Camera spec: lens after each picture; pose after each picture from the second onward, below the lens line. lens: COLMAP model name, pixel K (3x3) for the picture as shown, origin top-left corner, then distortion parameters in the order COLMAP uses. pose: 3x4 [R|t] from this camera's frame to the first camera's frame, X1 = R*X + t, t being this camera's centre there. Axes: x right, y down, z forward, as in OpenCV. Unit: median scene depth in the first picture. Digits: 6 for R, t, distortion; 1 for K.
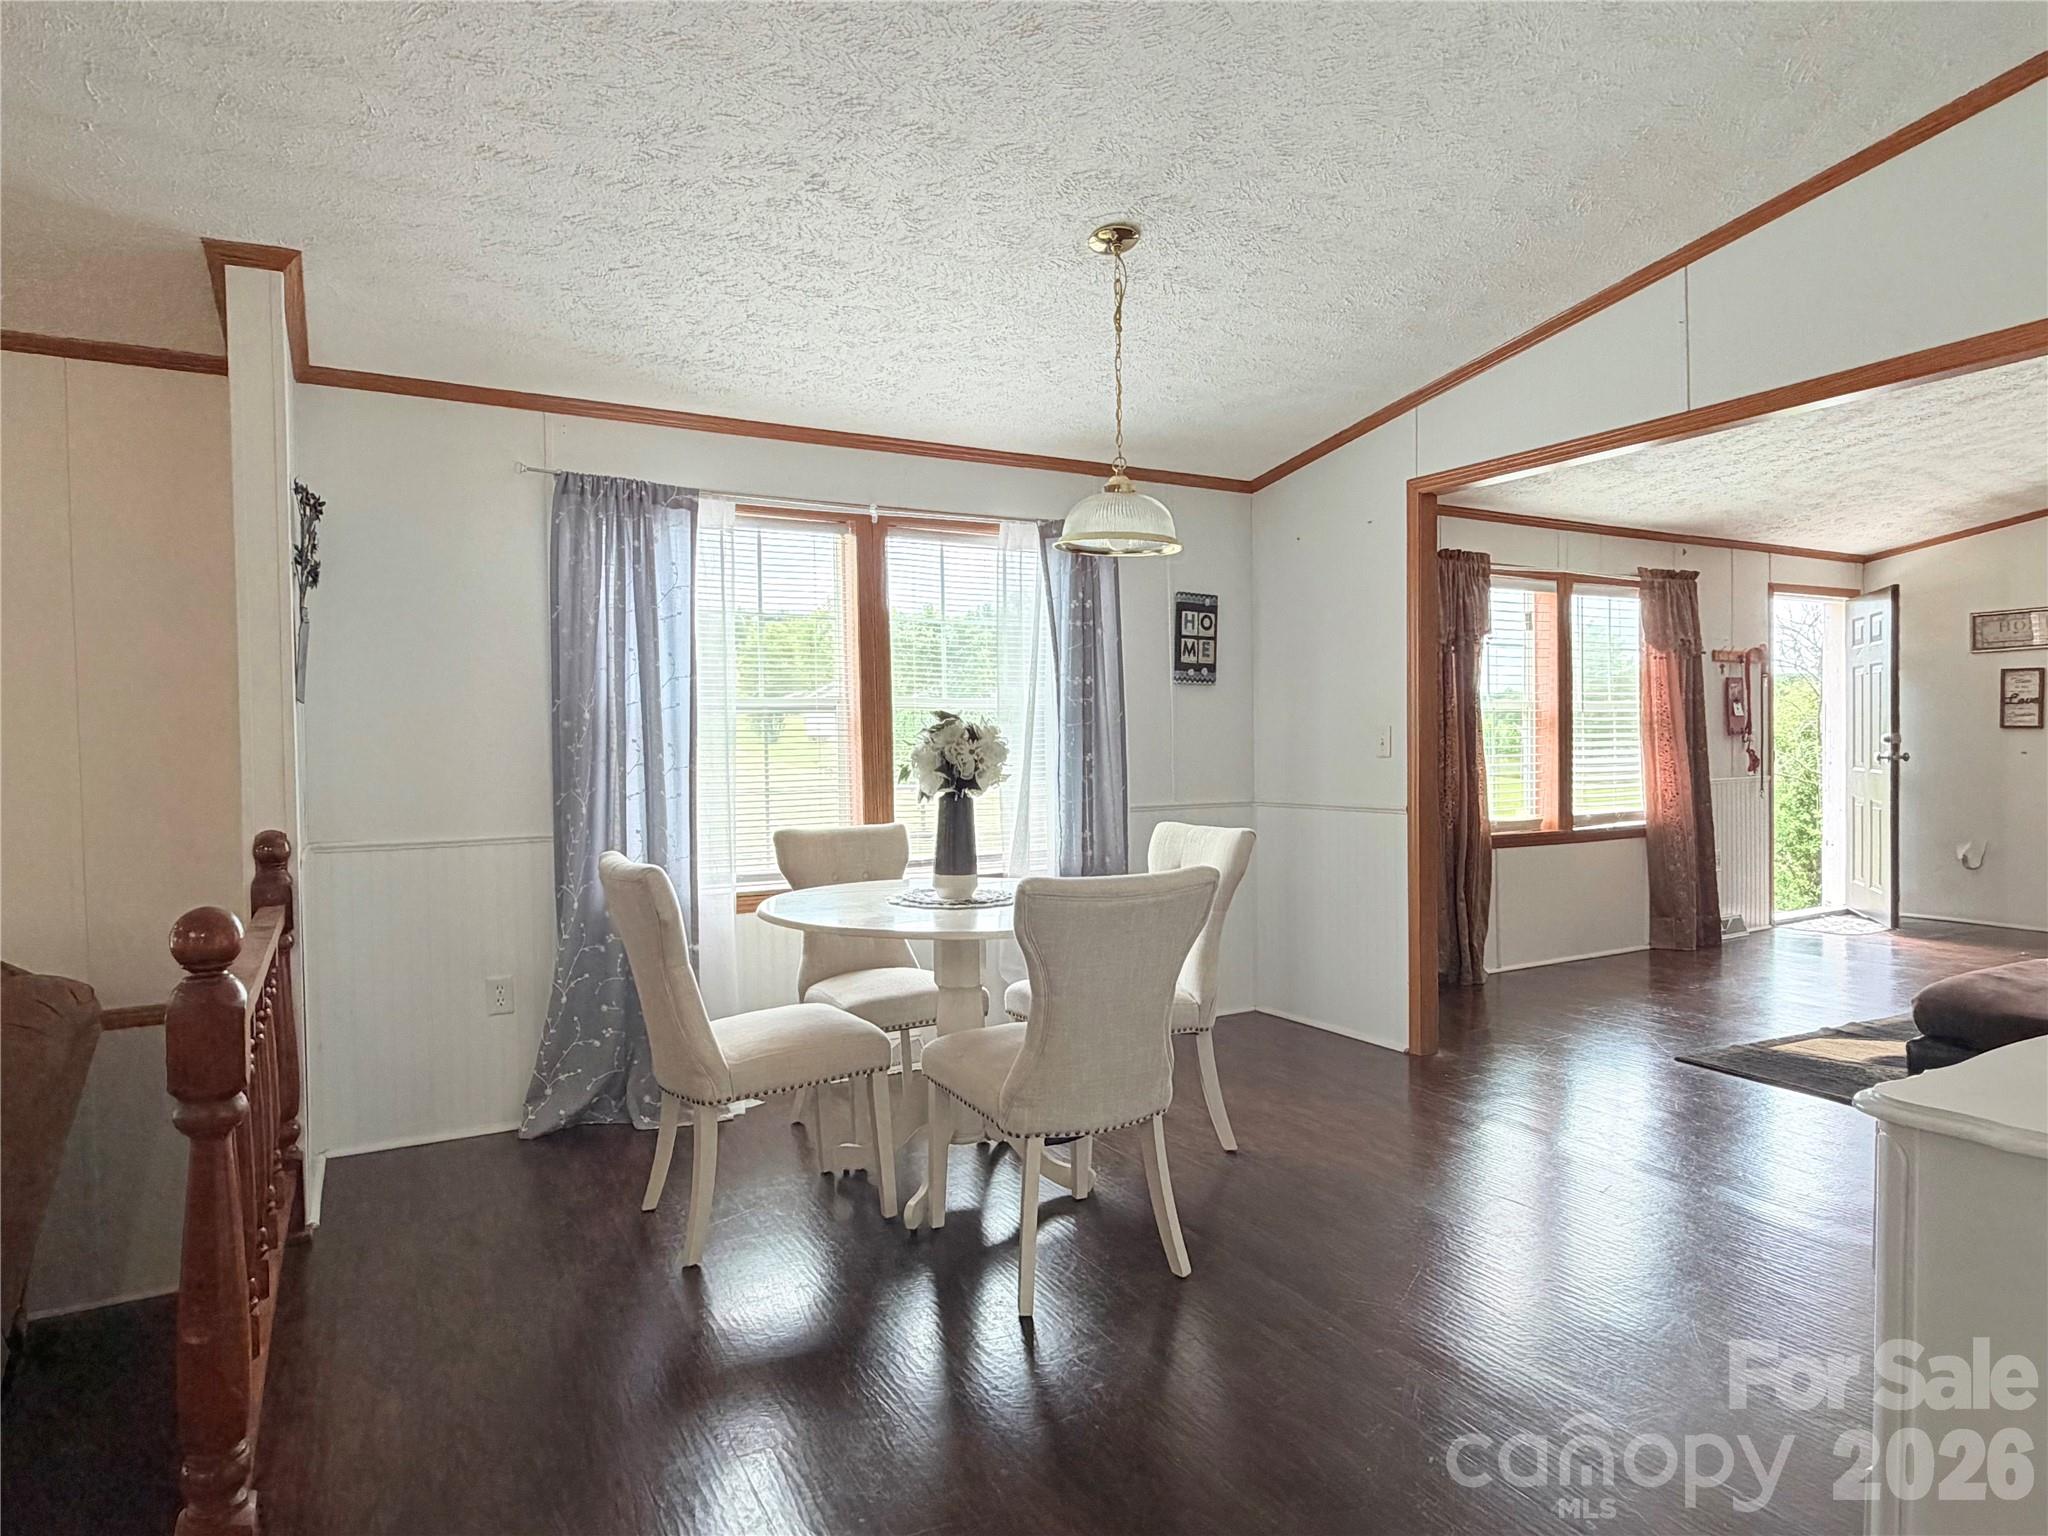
lens RADIAL K [[1267.8, 0, 1024.0], [0, 1267.8, 768.0], [0, 0, 1]] dist [-0.000943, -0.000110]
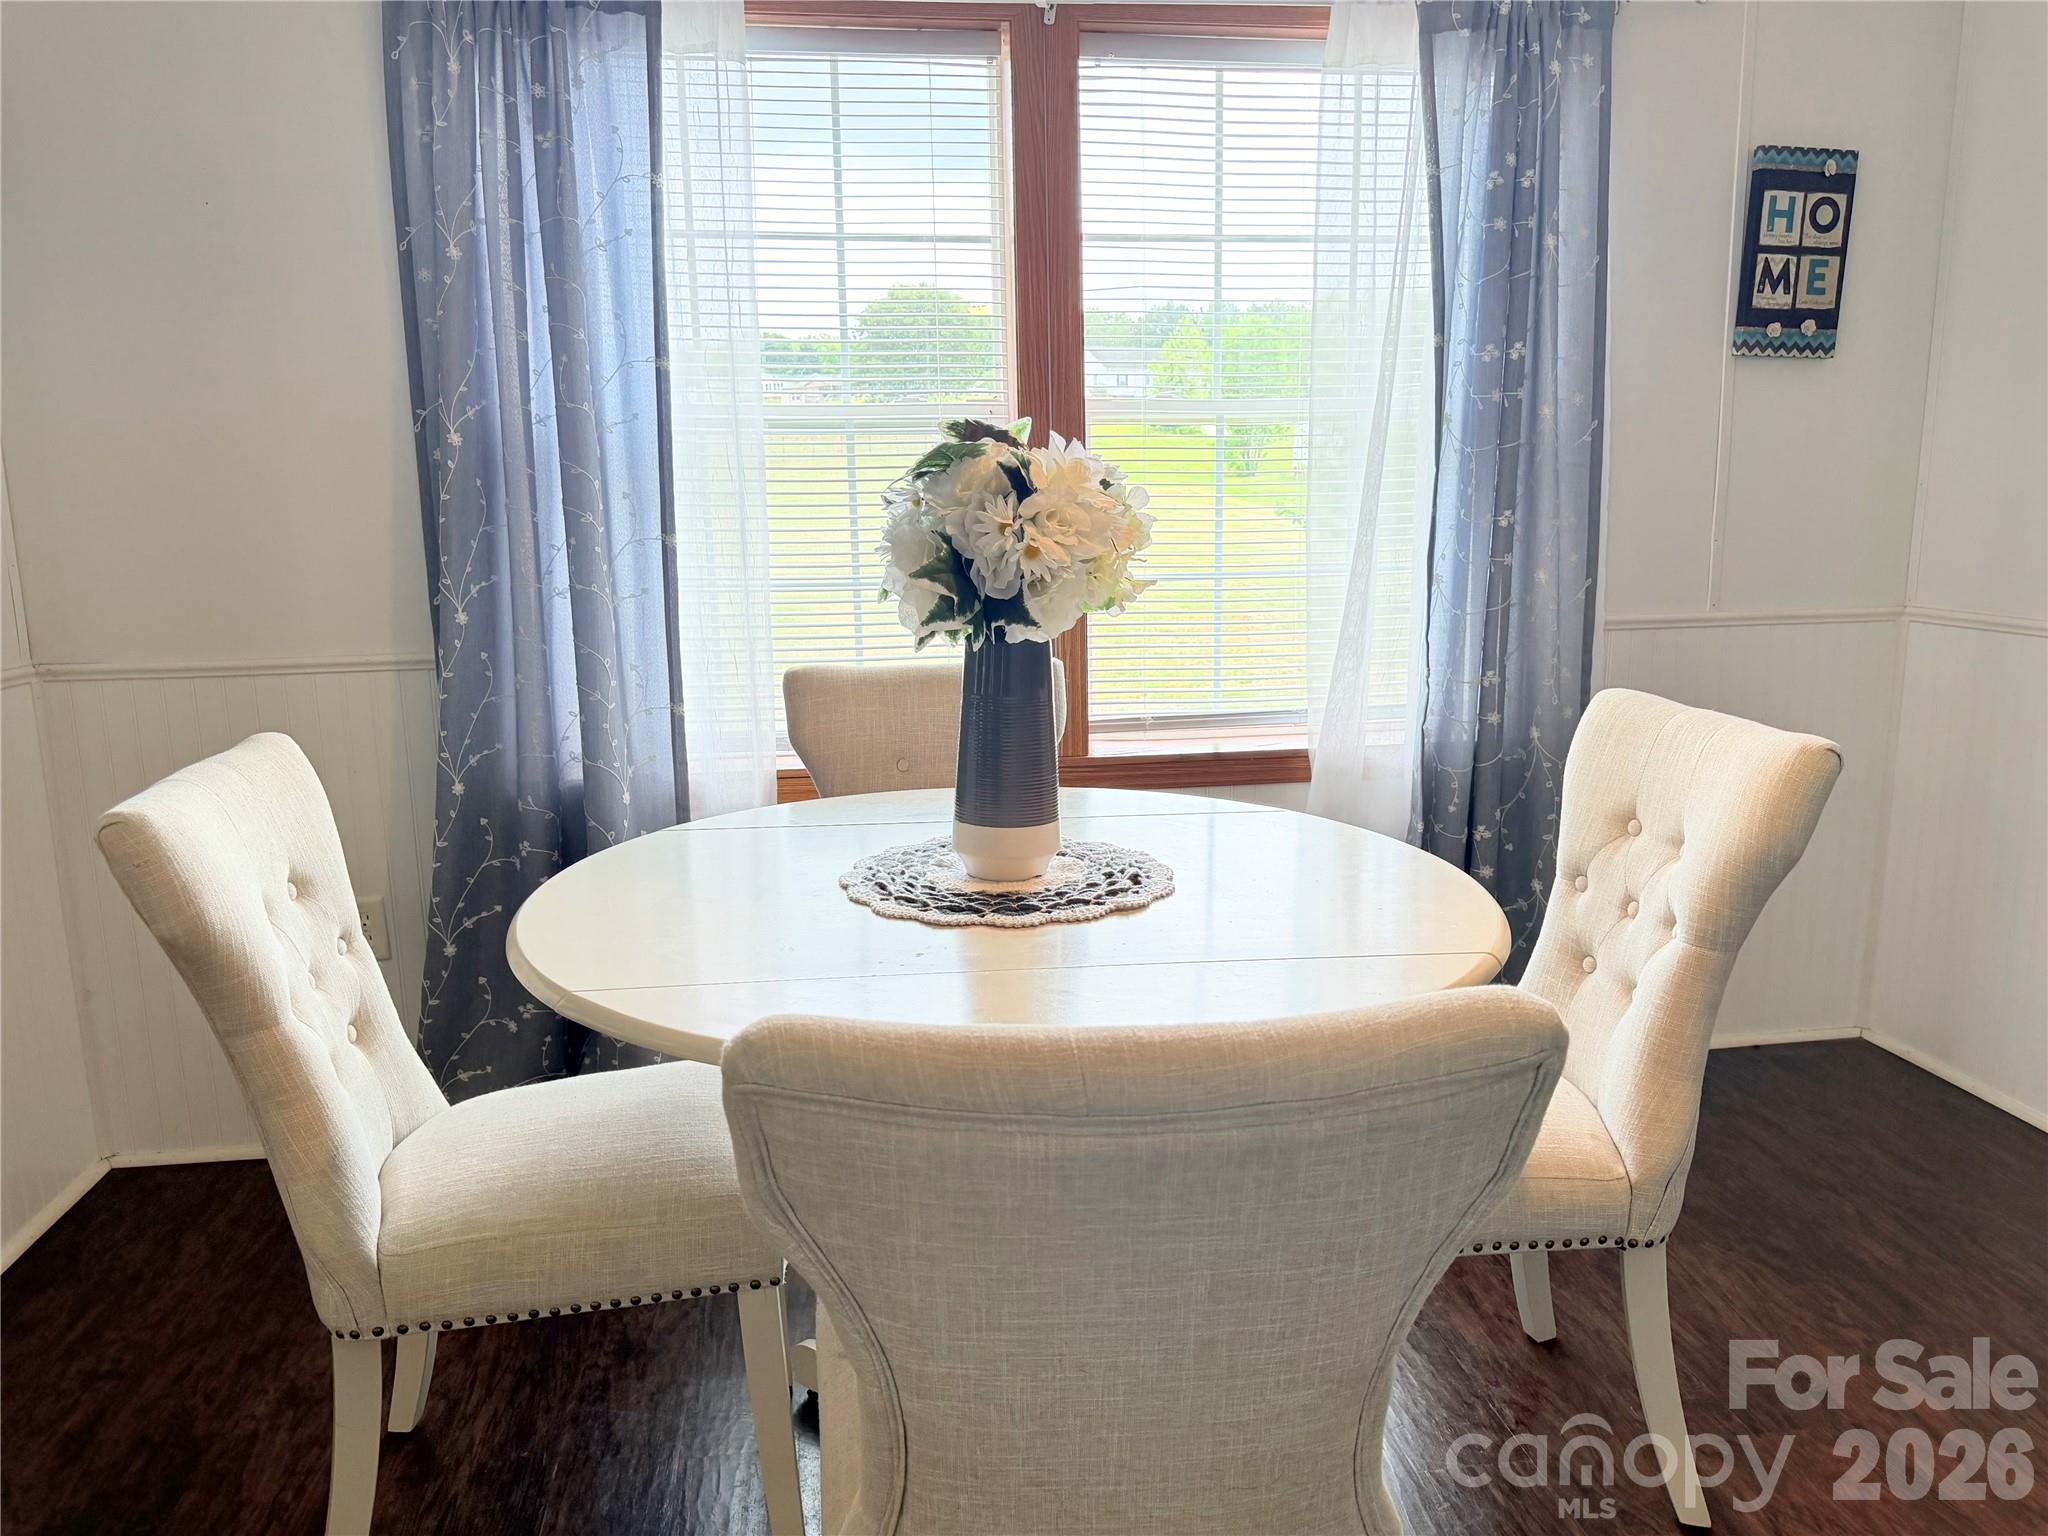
lens RADIAL K [[1499.0, 0, 1024.0], [0, 1499.0, 768.0], [0, 0, 1]] dist [0.006139, -0.007311]
pose [[0.928560, 0.070619, -0.364401, 0.094049], [-0.005029, 0.984038, 0.177887, -0.015298], [0.371147, -0.163346, 0.914094, 0.398099]]
